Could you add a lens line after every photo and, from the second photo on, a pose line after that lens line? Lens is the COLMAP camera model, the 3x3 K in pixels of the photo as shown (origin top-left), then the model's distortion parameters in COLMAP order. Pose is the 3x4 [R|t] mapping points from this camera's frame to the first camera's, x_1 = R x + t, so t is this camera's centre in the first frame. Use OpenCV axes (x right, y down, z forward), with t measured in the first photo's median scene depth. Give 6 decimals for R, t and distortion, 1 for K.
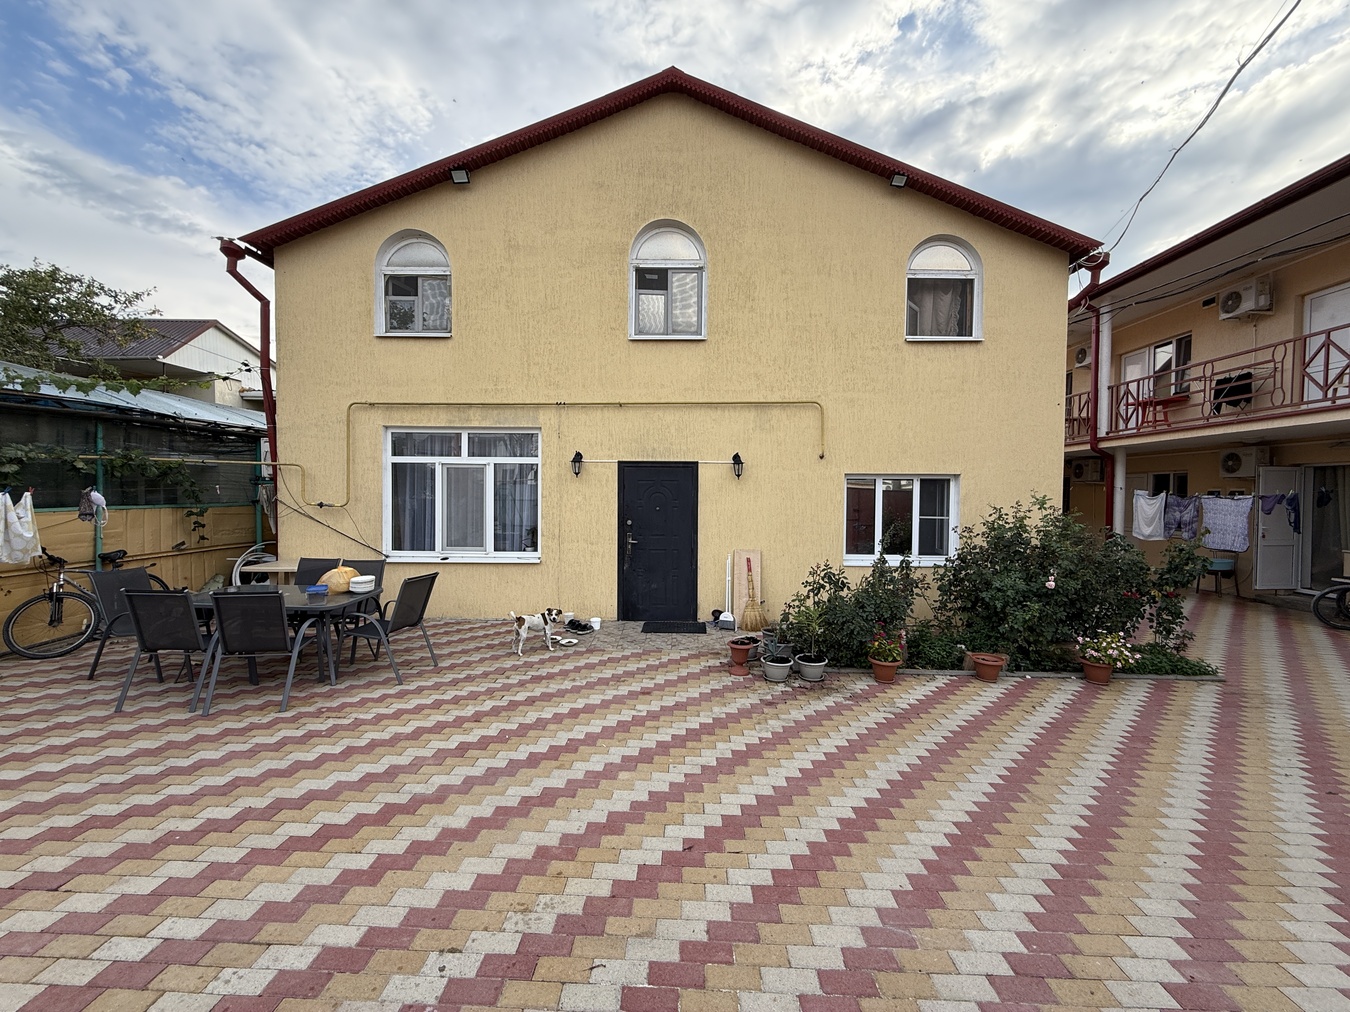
lens RADIAL K [[536.6, 0, 671.8], [0, 536.6, 506.0], [0, 0, 1]] dist [0.000369, 0.000315]
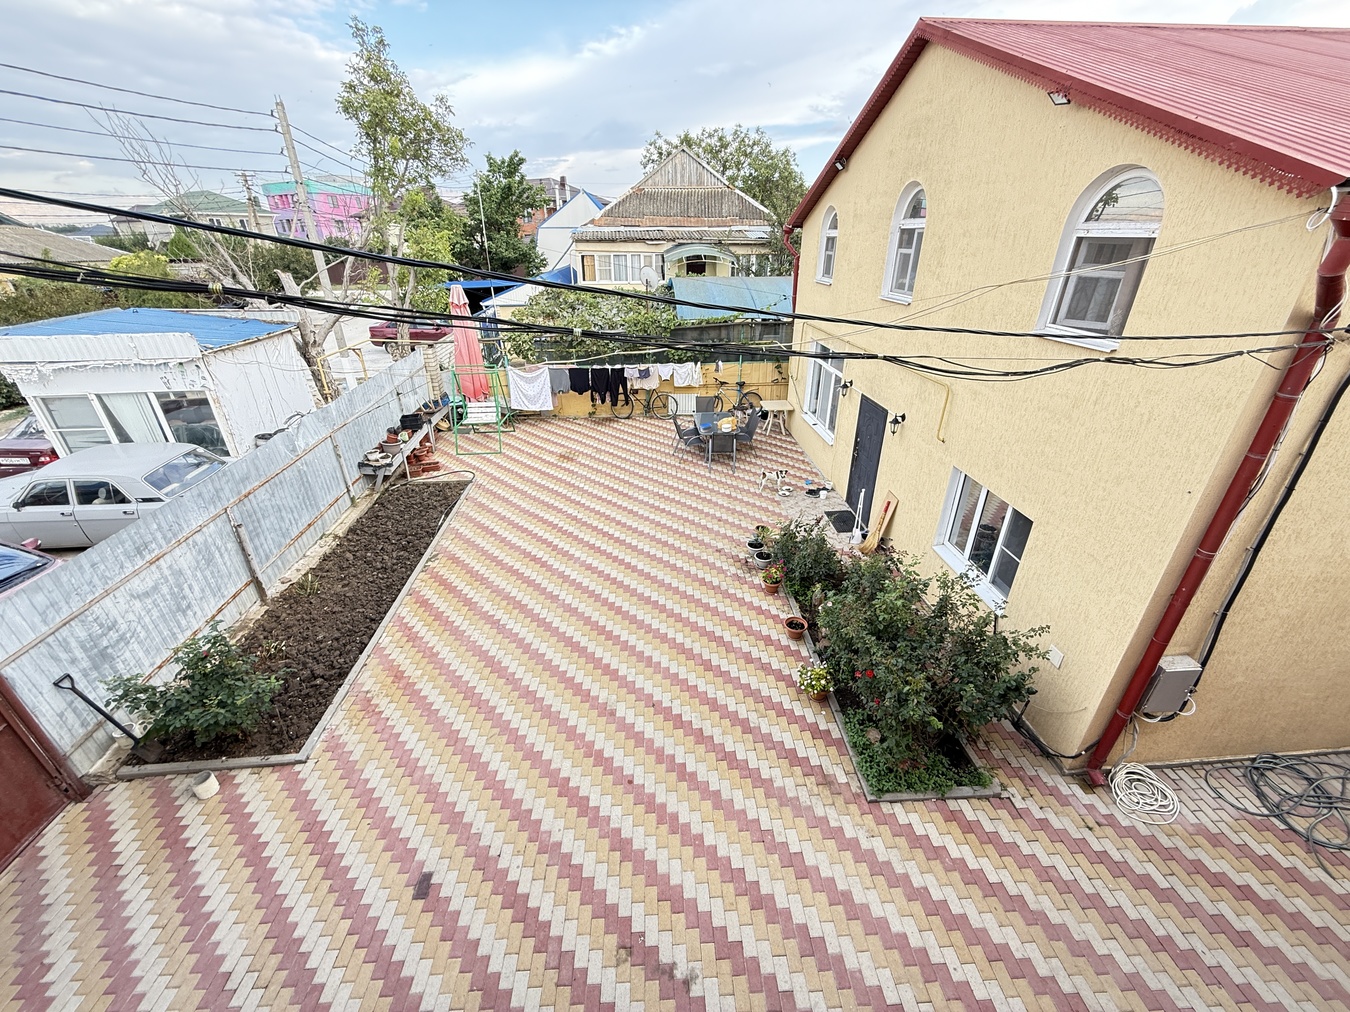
lens RADIAL K [[536.6, 0, 673.1], [0, 536.6, 505.5], [0, 0, 1]] dist [0.000369, 0.000315]
pose [[0.081459, 0.438829, -0.894870, 1.191414], [-0.016147, 0.898318, 0.439050, -0.416482], [0.996546, -0.021315, 0.080262, 0.426137]]
